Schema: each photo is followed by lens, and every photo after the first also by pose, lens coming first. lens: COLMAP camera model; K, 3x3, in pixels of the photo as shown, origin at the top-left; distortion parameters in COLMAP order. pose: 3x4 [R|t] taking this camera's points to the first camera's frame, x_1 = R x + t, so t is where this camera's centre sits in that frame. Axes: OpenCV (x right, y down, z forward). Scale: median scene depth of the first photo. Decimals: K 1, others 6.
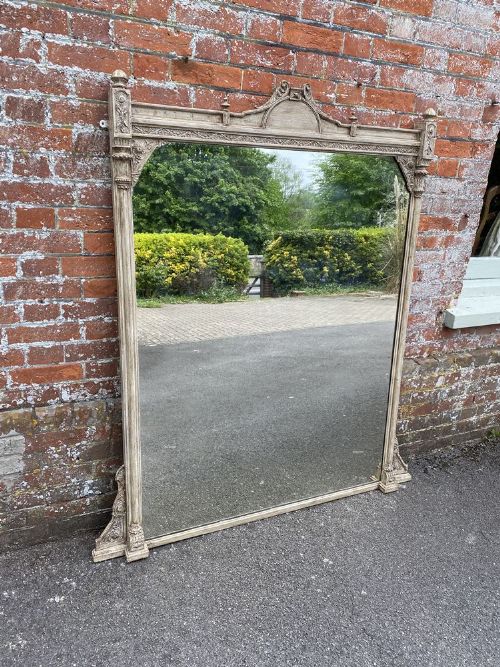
lens RADIAL K [[511.0, 0, 245.6], [0, 511.0, 316.2], [0, 0, 1]] dist [0.029391, -0.029723]
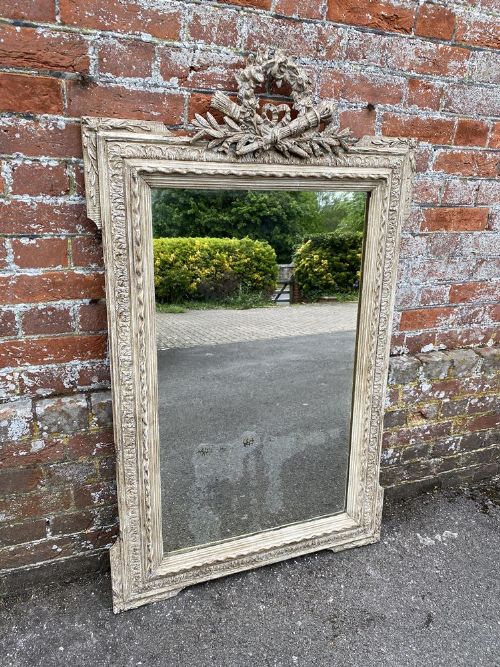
lens RADIAL K [[511.0, 0, 259.7], [0, 511.0, 345.1], [0, 0, 1]] dist [0.029391, -0.029723]
pose [[0.999313, -0.001199, -0.037047, 0.065954], [0.002438, 0.999438, 0.033428, 0.052485], [0.036986, -0.033495, 0.998754, 0.294378]]
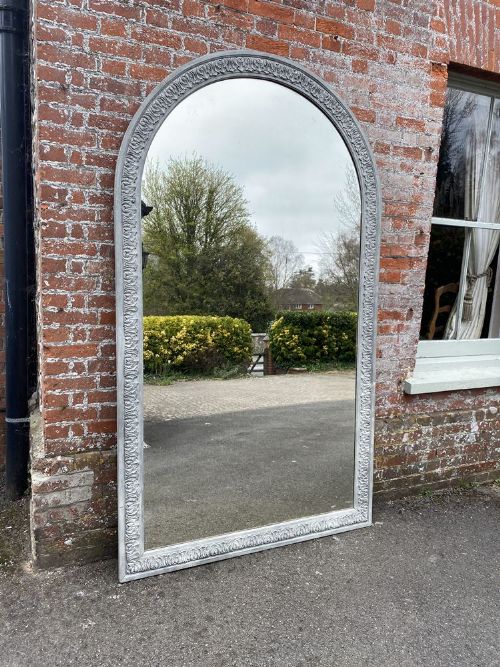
lens RADIAL K [[496.7, 0, 224.6], [0, 496.7, 289.1], [0, 0, 1]] dist [-0.009564, 0.021000]
pose [[0.998675, -0.012998, -0.049788, -0.002296], [0.002431, 0.978407, -0.206672, 0.019801], [0.051400, 0.206278, 0.977143, -0.288261]]
